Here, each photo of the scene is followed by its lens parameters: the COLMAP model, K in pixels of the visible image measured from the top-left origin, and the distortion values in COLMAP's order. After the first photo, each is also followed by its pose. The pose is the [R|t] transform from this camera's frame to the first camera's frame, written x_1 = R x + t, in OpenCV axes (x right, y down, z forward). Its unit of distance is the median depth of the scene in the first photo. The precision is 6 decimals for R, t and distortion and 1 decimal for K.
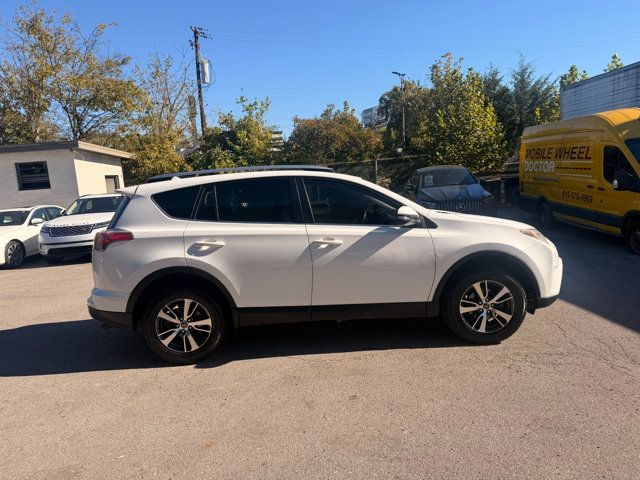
lens RADIAL K [[457.0, 0, 317.5], [0, 457.0, 245.2], [0, 0, 1]] dist [0.049902, -0.057578]
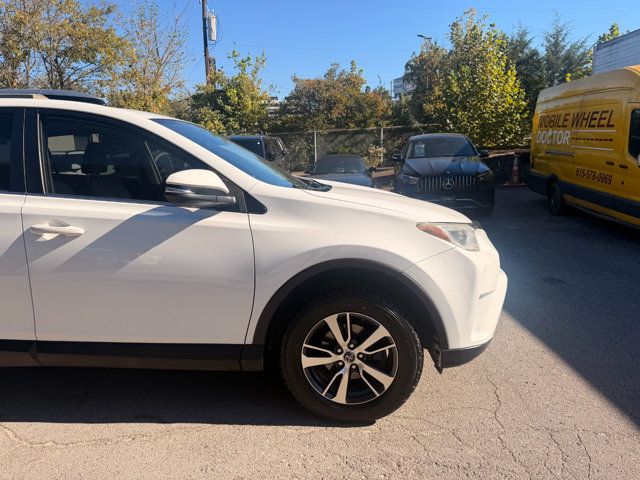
lens RADIAL K [[457.0, 0, 317.8], [0, 457.0, 237.7], [0, 0, 1]] dist [0.049902, -0.057578]
pose [[0.997115, 0.049548, -0.057508, 0.140522], [-0.046872, 0.997796, 0.046980, -0.014550], [0.059709, -0.044148, 0.997239, 0.178985]]
